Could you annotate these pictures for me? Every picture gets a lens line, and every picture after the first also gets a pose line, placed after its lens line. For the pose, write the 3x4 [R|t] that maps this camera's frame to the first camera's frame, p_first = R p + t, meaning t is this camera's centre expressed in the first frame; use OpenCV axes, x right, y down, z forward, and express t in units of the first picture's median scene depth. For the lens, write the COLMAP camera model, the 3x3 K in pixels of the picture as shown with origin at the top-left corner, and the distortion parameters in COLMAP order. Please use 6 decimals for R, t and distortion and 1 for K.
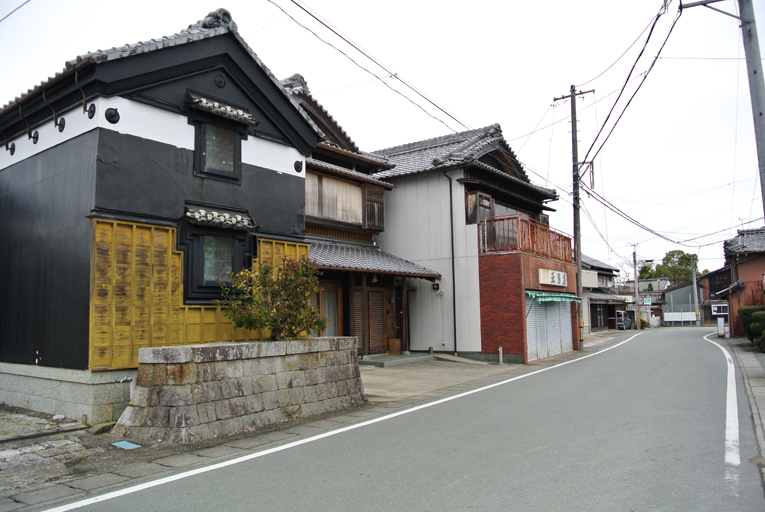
lens RADIAL K [[603.6, 0, 382.1], [0, 603.6, 255.8], [0, 0, 1]] dist [-0.095576, 0.000458]
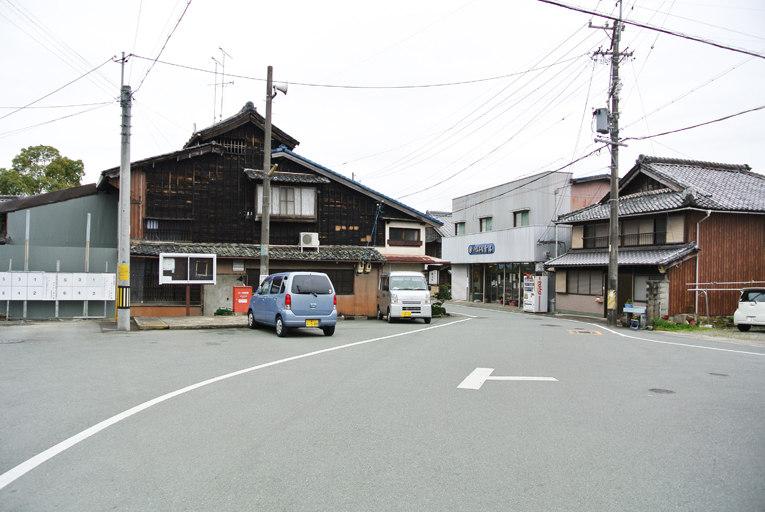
lens RADIAL K [[603.6, 0, 382.3], [0, 603.6, 256.9], [0, 0, 1]] dist [-0.095576, 0.000458]
pose [[0.530510, 0.048415, 0.846295, 0.343867], [-0.109521, 0.993915, 0.011794, 0.066725], [-0.840574, -0.098944, 0.532584, 0.702380]]
